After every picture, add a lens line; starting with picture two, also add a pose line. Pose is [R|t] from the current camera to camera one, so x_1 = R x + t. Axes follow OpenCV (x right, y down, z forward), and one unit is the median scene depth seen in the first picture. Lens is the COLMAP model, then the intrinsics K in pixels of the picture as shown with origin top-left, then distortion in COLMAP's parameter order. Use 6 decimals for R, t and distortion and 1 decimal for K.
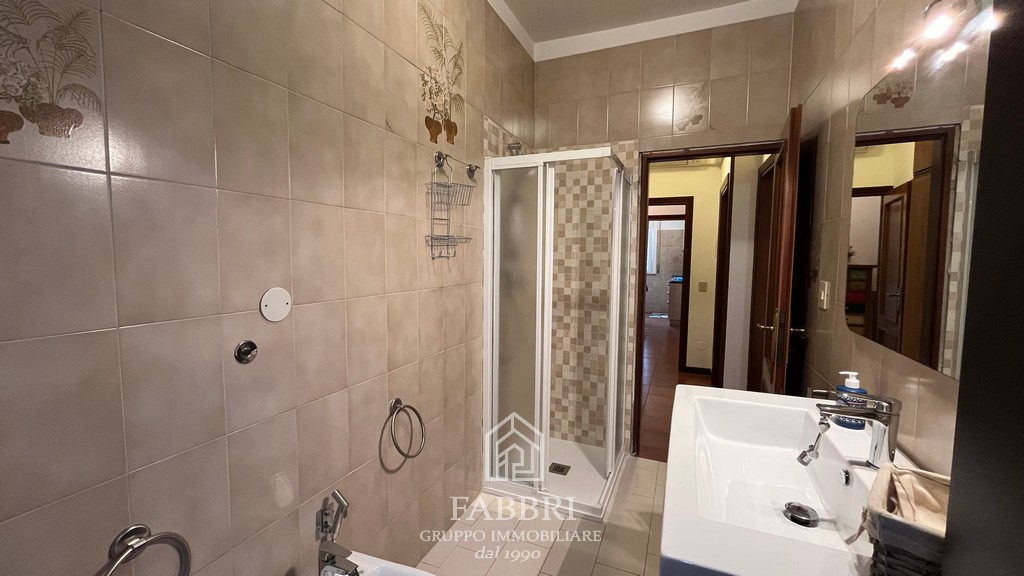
lens RADIAL K [[416.7, 0, 509.8], [0, 416.7, 286.2], [0, 0, 1]] dist [-0.000763, -0.000413]
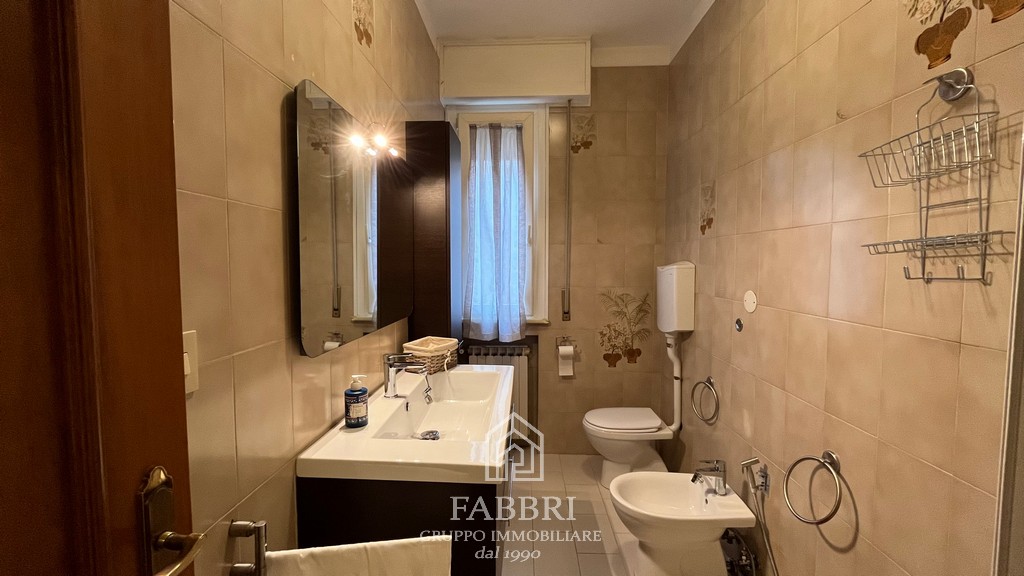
lens RADIAL K [[416.7, 0, 509.8], [0, 416.7, 286.2], [0, 0, 1]] dist [-0.000763, -0.000413]
pose [[-0.934217, 0.010301, -0.356556, 0.500764], [-0.036679, 0.991511, 0.124746, -0.104451], [0.354814, 0.129618, -0.925908, 1.273328]]
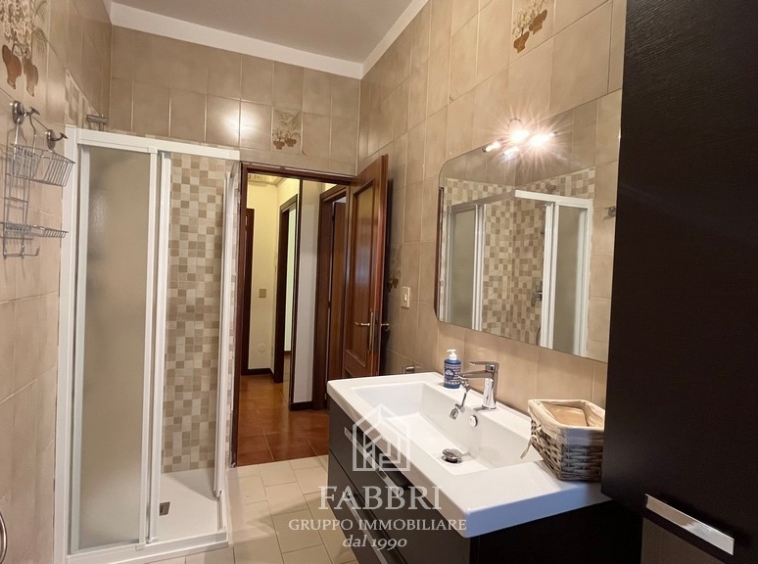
lens RADIAL K [[409.2, 0, 375.5], [0, 409.2, 279.8], [0, 0, 1]] dist [-0.001549, -0.000055]
pose [[0.695995, 0.006360, 0.718018, -0.234323], [0.017064, 0.999532, -0.025393, -0.002778], [-0.717844, 0.029926, 0.695561, 0.115463]]
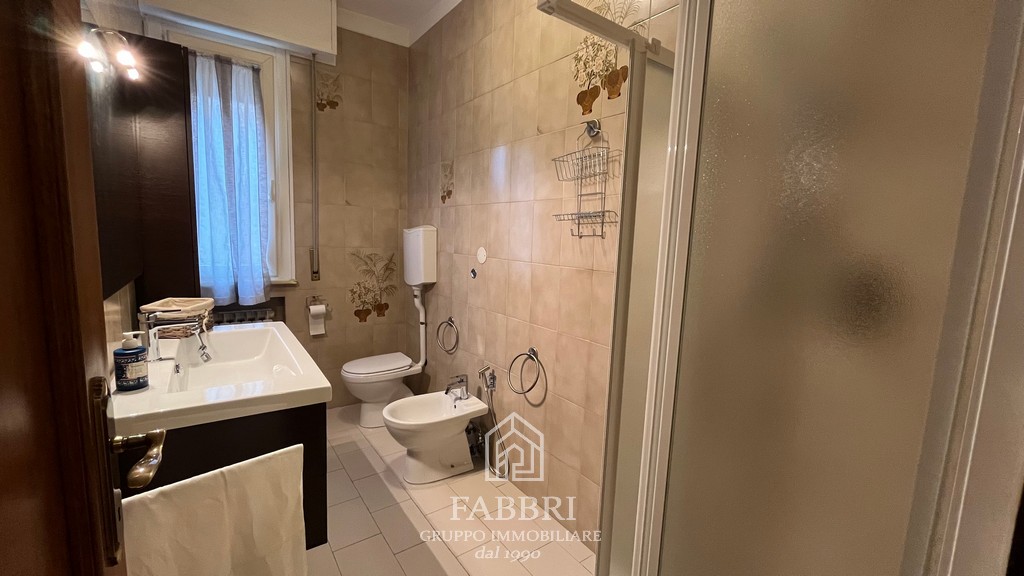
lens RADIAL K [[416.7, 0, 509.8], [0, 416.7, 286.2], [0, 0, 1]] dist [-0.000763, -0.000413]
pose [[-0.513858, 0.074269, -0.854654, 0.710226], [-0.106085, 0.983098, 0.149214, -0.079301], [0.851291, 0.167341, -0.497294, 1.322073]]
